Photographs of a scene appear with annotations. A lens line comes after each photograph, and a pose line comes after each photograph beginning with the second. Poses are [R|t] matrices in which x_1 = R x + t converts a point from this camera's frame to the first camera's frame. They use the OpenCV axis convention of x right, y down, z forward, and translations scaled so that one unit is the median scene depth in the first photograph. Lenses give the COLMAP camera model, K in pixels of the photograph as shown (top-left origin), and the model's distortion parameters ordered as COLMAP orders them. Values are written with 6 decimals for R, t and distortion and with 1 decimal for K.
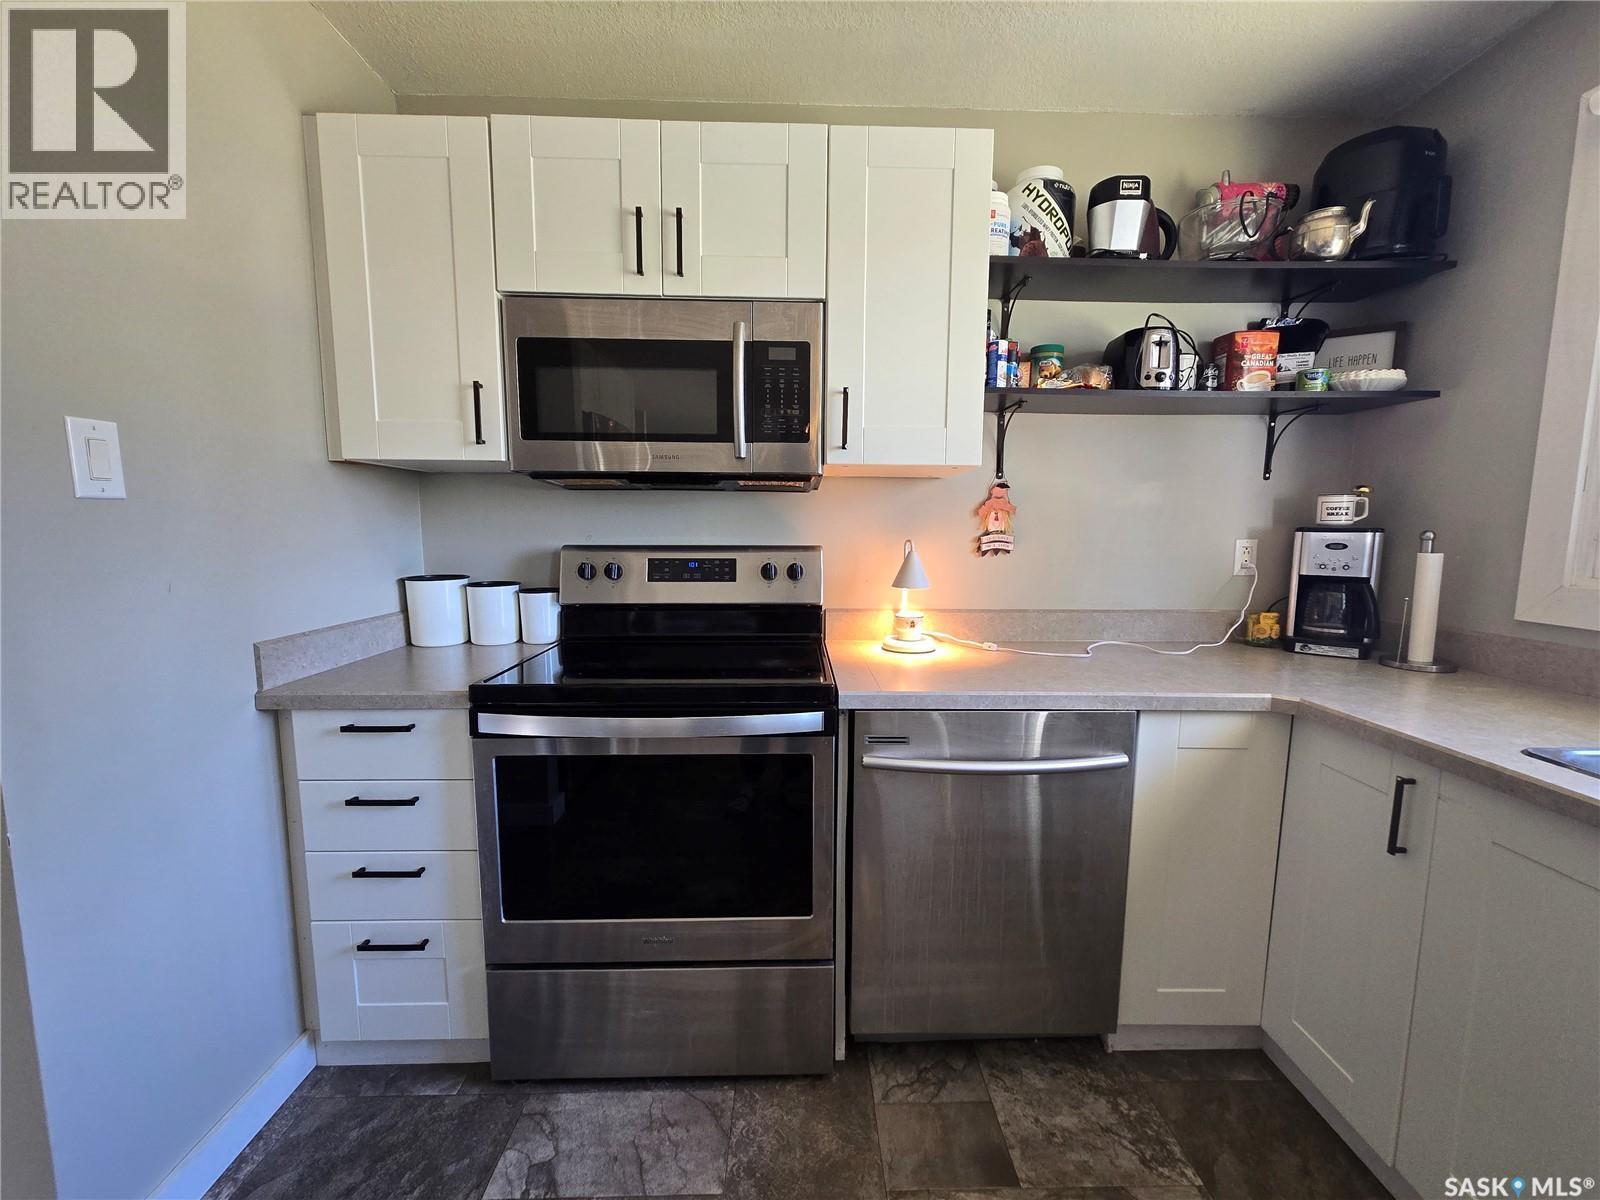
lens RADIAL K [[647.6, 0, 809.4], [0, 647.6, 605.2], [0, 0, 1]] dist [-0.003704, 0.000489]
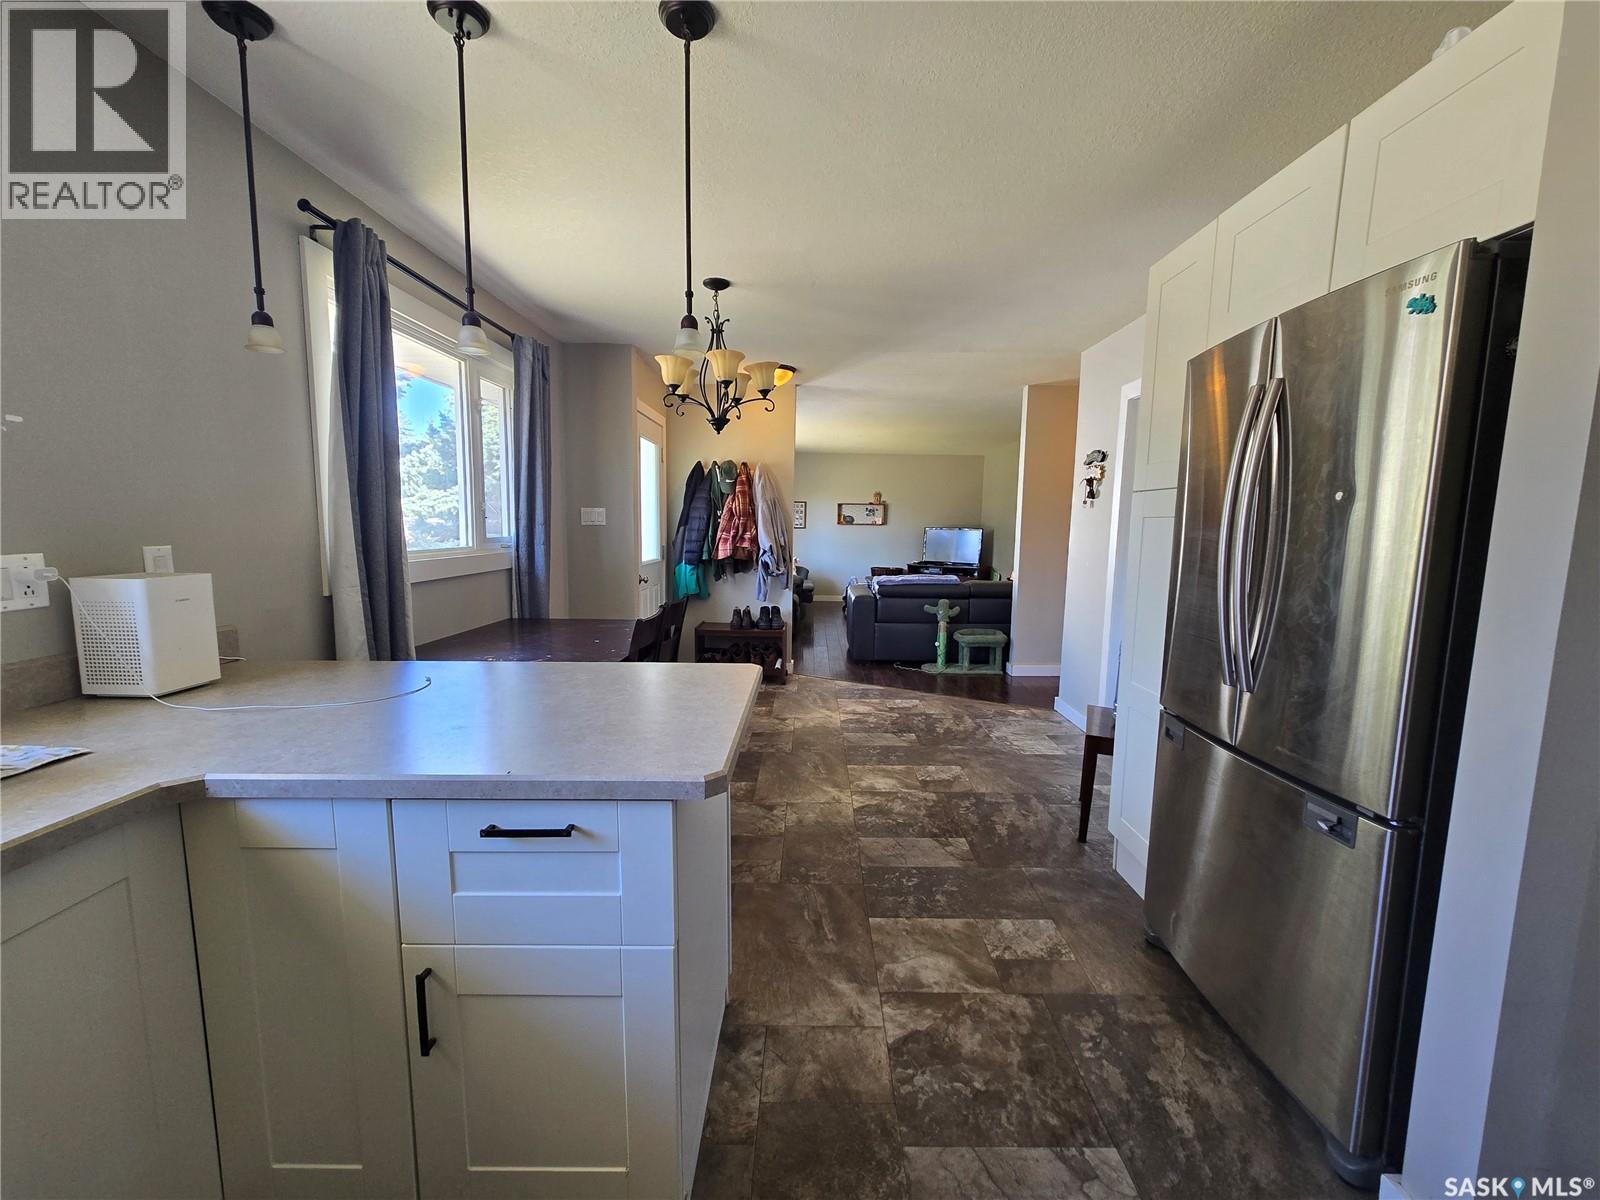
lens RADIAL K [[647.6, 0, 804.6], [0, 647.6, 603.1], [0, 0, 1]] dist [-0.003704, 0.000489]
pose [[-0.999102, -0.018908, 0.037917, 0.008354], [-0.010106, 0.975421, 0.220117, -0.186925], [-0.041147, 0.219536, -0.974736, 1.428203]]
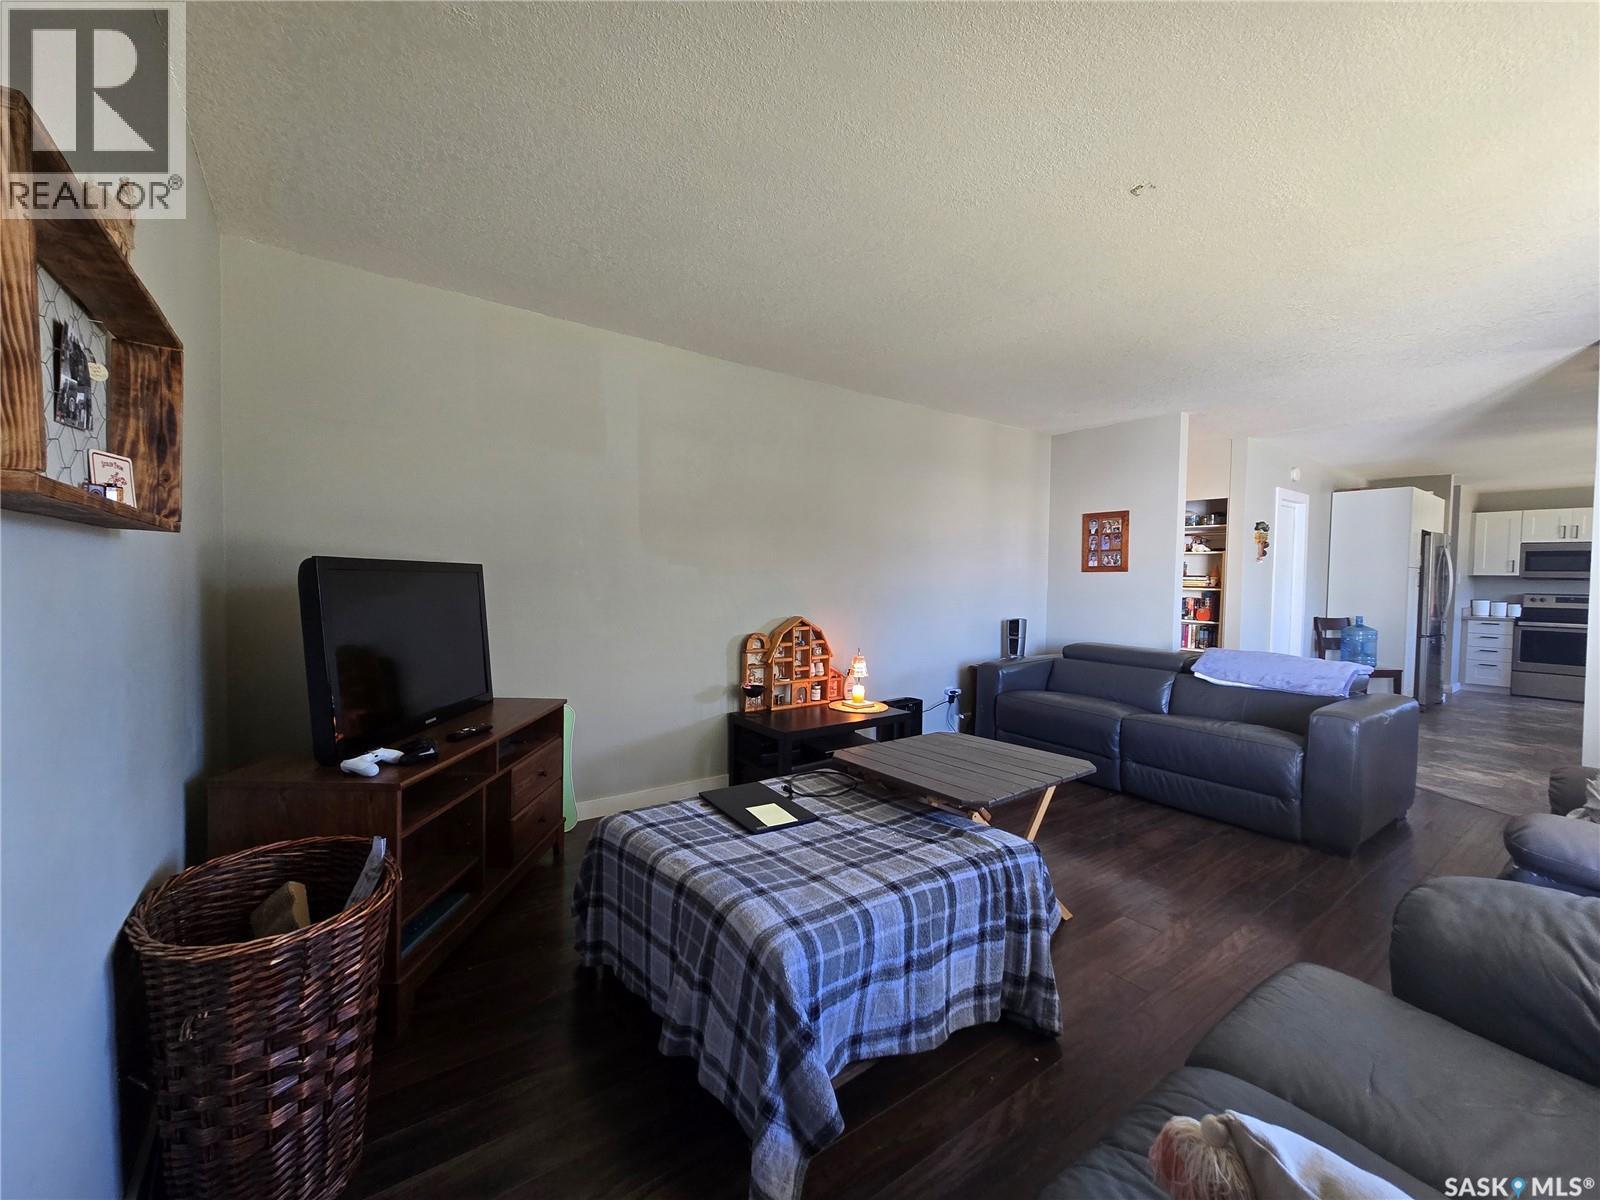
lens RADIAL K [[647.6, 0, 801.3], [0, 647.6, 597.2], [0, 0, 1]] dist [-0.003704, 0.000489]
pose [[0.572405, 0.034111, -0.819262, 0.410964], [-0.108043, 0.993560, -0.034120, 0.664744], [0.812822, 0.108046, 0.572404, -5.925794]]
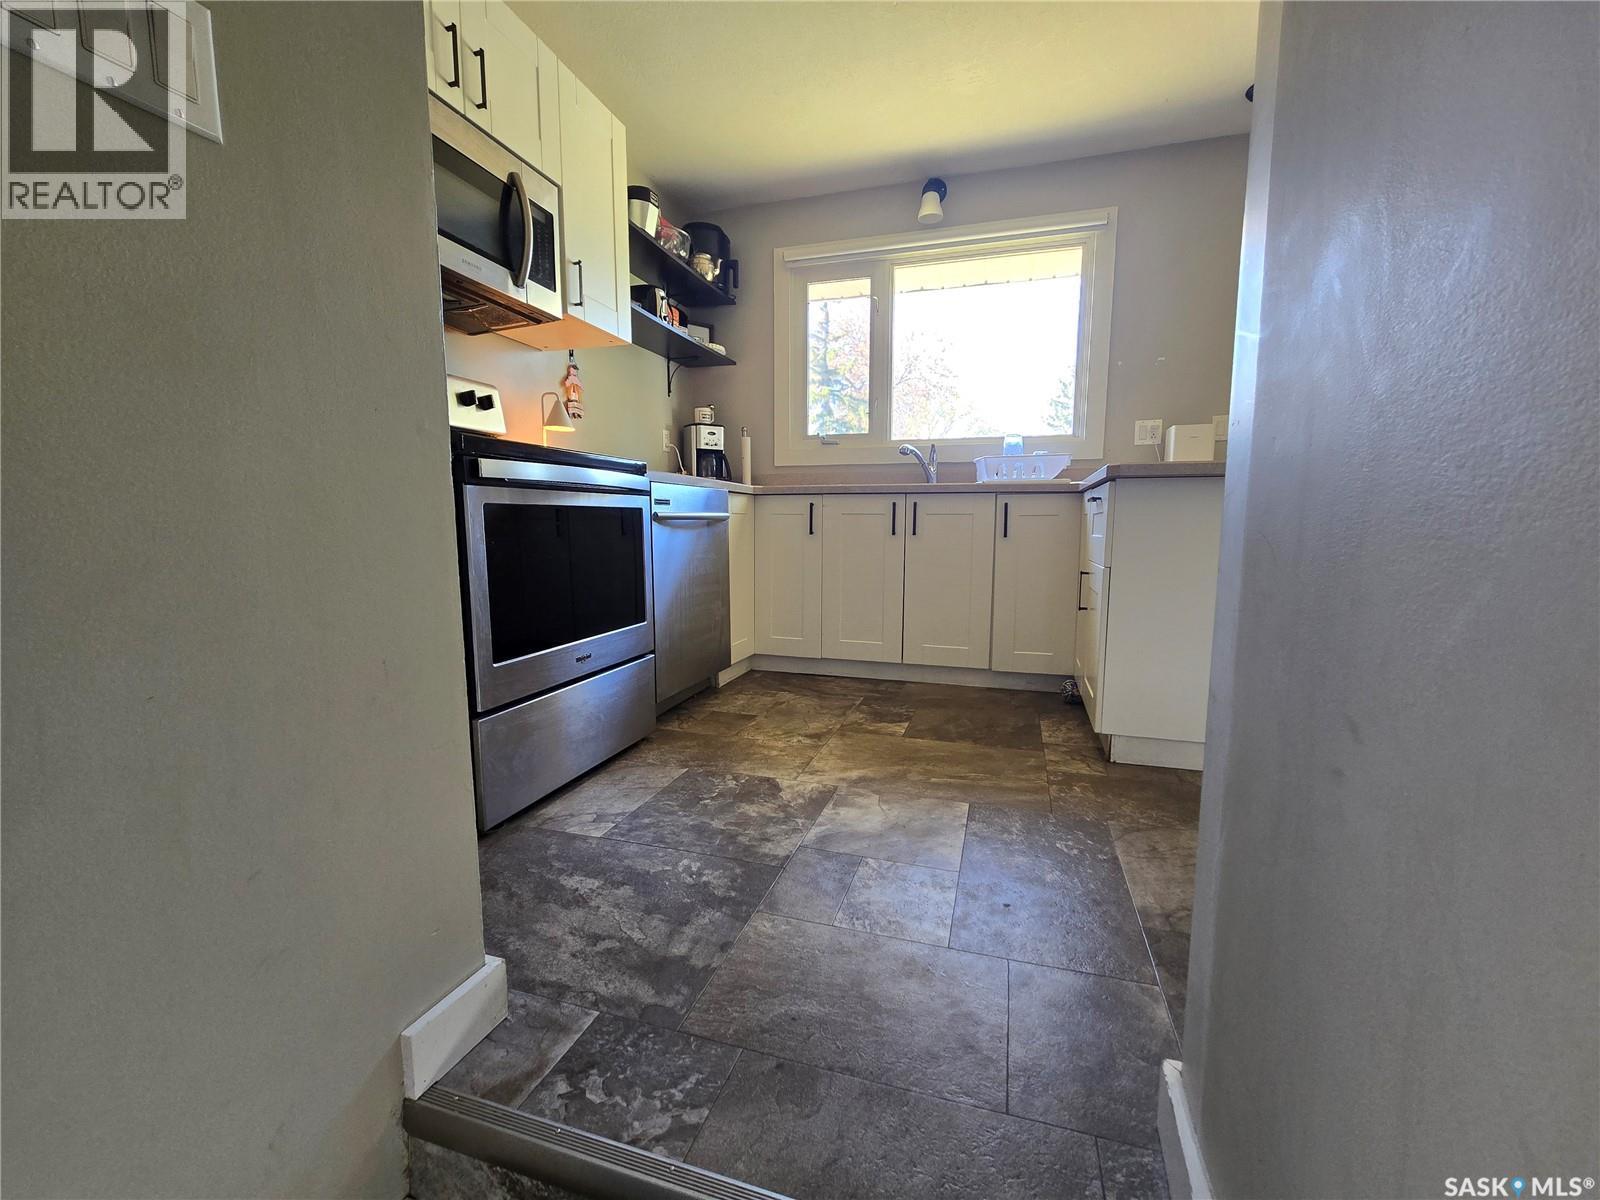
lens RADIAL K [[647.6, 0, 817.1], [0, 647.6, 600.8], [0, 0, 1]] dist [-0.003704, 0.000489]
pose [[0.312183, -0.124042, 0.941889, -1.119359], [0.112551, 0.989286, 0.092979, 0.296957], [-0.943331, 0.076984, 0.322799, 0.120934]]
